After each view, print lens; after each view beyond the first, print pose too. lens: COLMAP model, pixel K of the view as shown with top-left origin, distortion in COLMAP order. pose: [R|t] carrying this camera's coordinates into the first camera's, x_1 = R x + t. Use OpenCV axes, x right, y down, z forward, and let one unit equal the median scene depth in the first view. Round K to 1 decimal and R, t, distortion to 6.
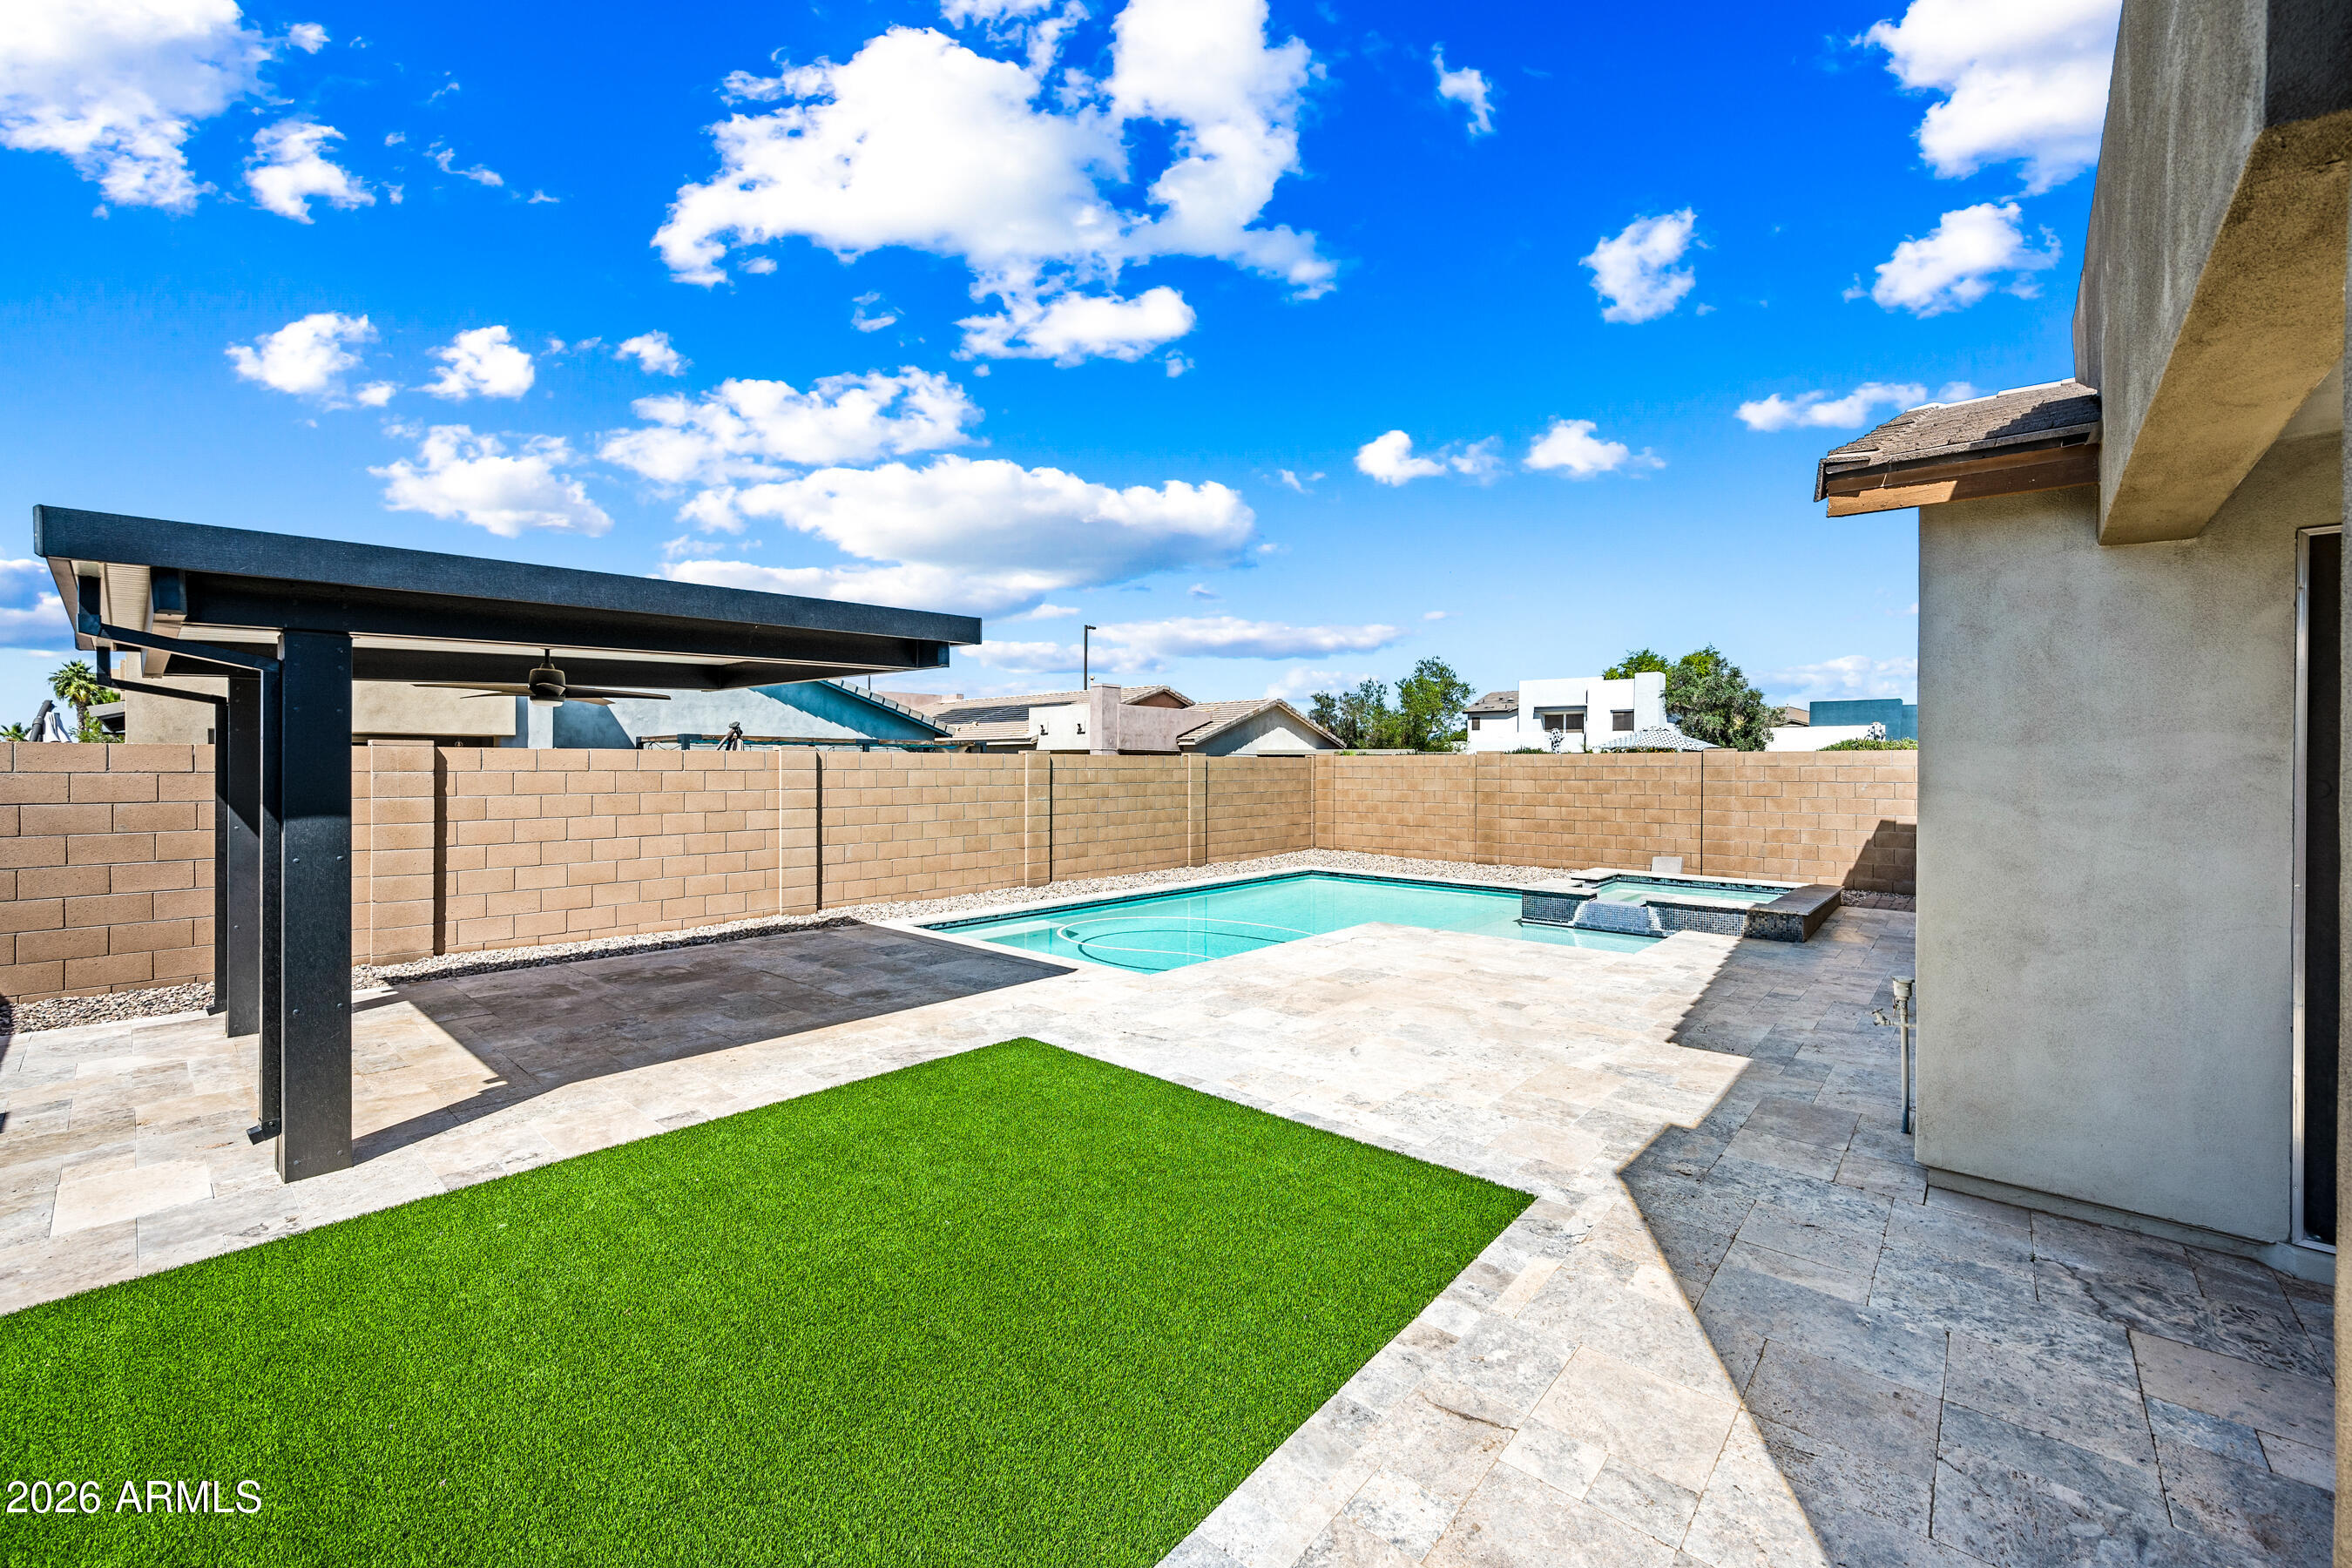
lens RADIAL K [[922.4, 0, 1176.4], [0, 922.4, 788.6], [0, 0, 1]] dist [-0.000243, 0.000323]
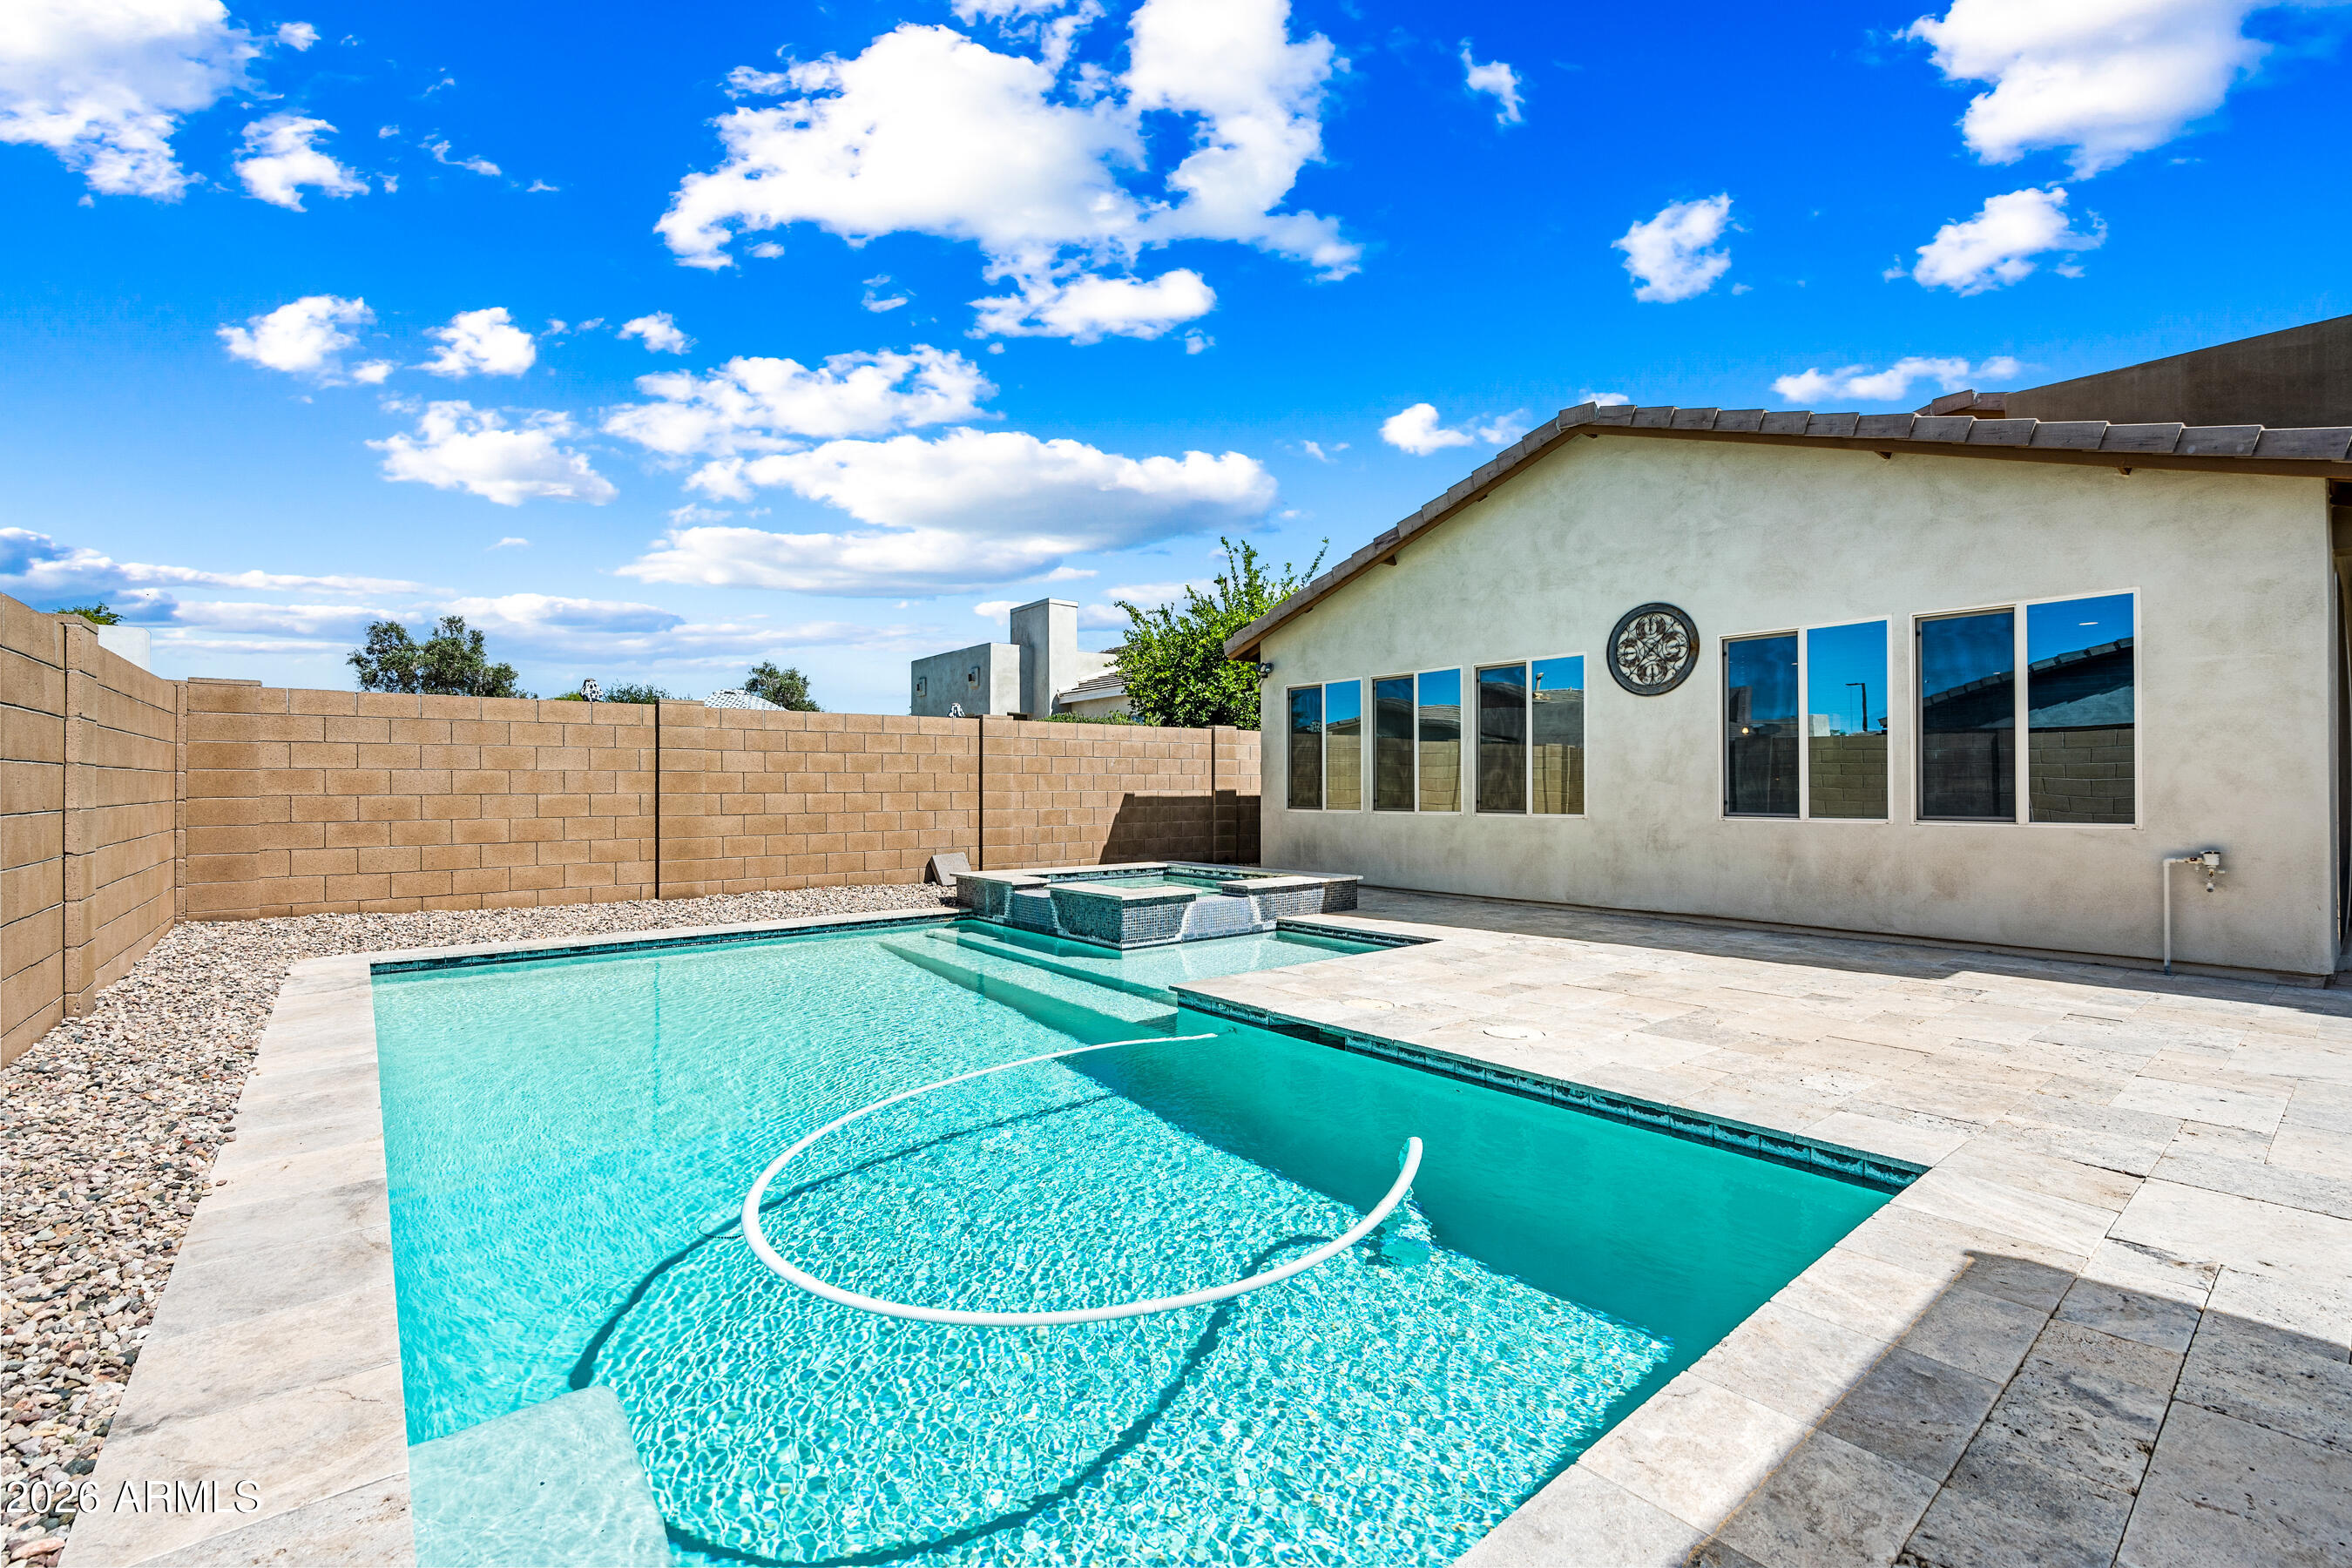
lens RADIAL K [[1005.7, 0, 1176.0], [0, 1005.7, 784.0], [0, 0, 1]] dist [0.001204, -0.000547]
pose [[0.161216, 0.001171, 0.986919, -0.275650], [0.024955, 0.999675, -0.005263, 0.027049], [-0.986604, 0.025477, 0.161134, 0.722258]]
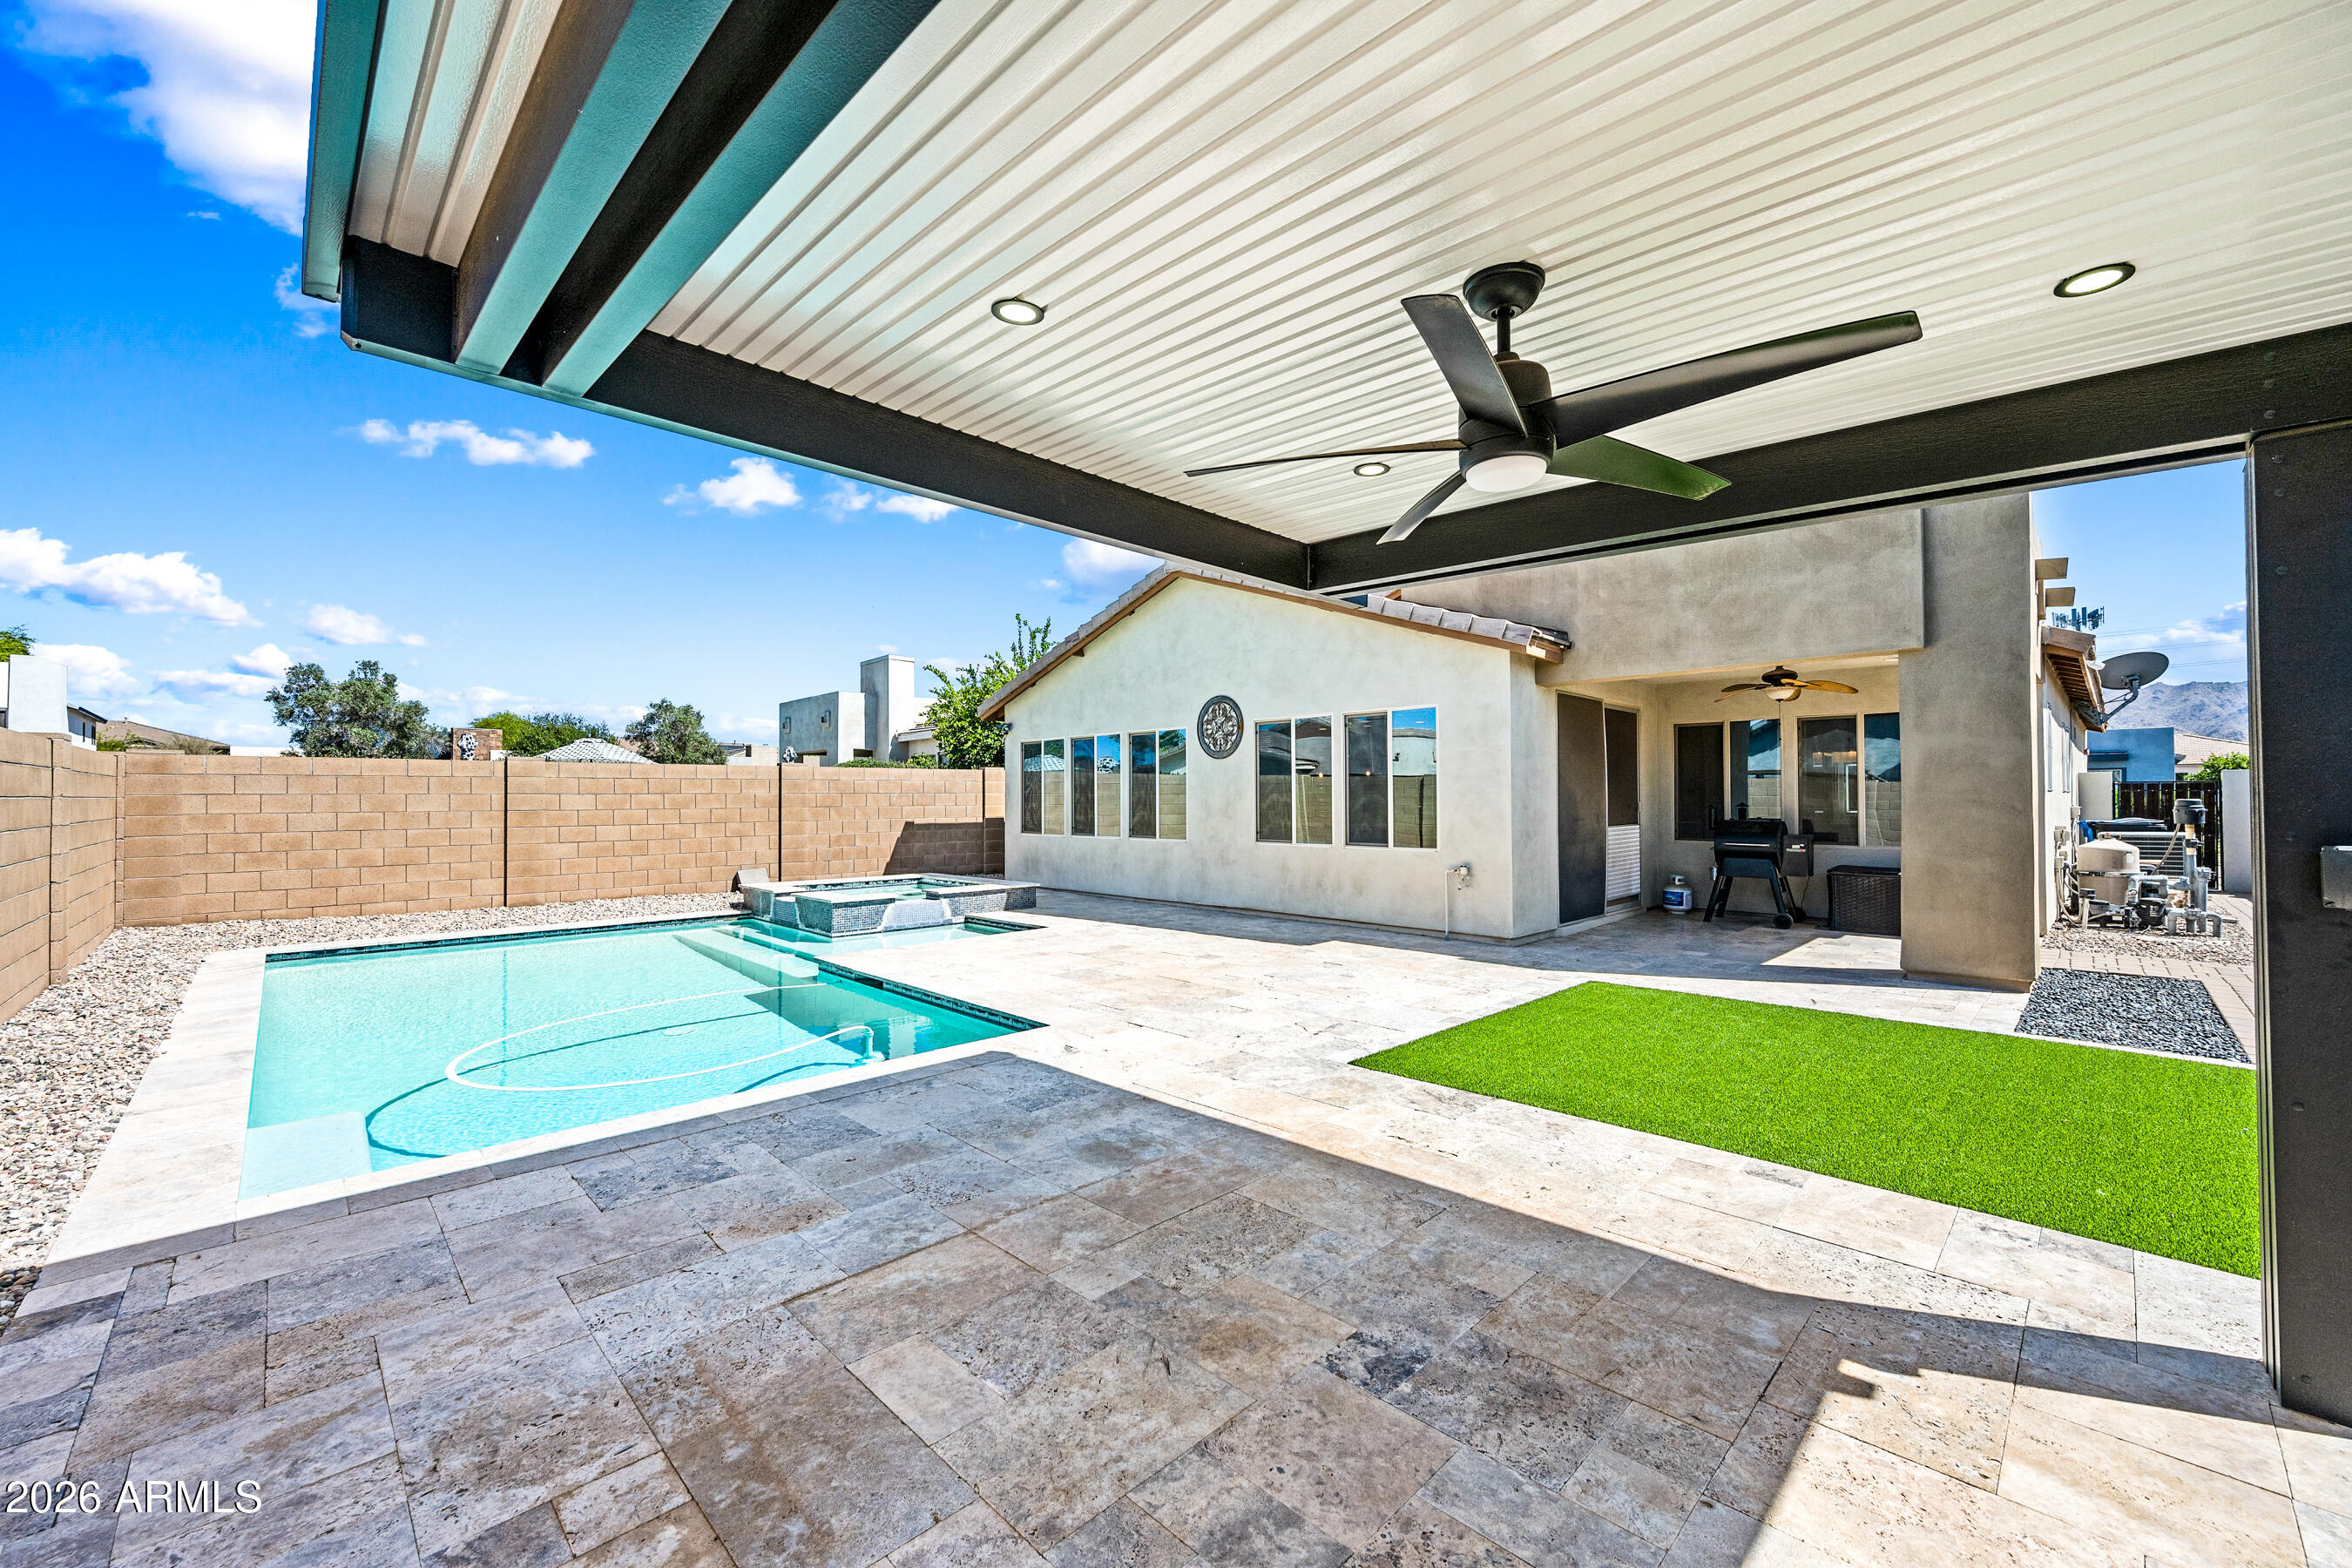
lens RADIAL K [[922.4, 0, 1176.4], [0, 922.4, 788.6], [0, 0, 1]] dist [-0.000243, 0.000323]
pose [[0.075569, 0.008181, 0.997107, -0.461729], [0.027582, 0.999567, -0.010292, 0.009811], [-0.996759, 0.028280, 0.075311, 0.491169]]
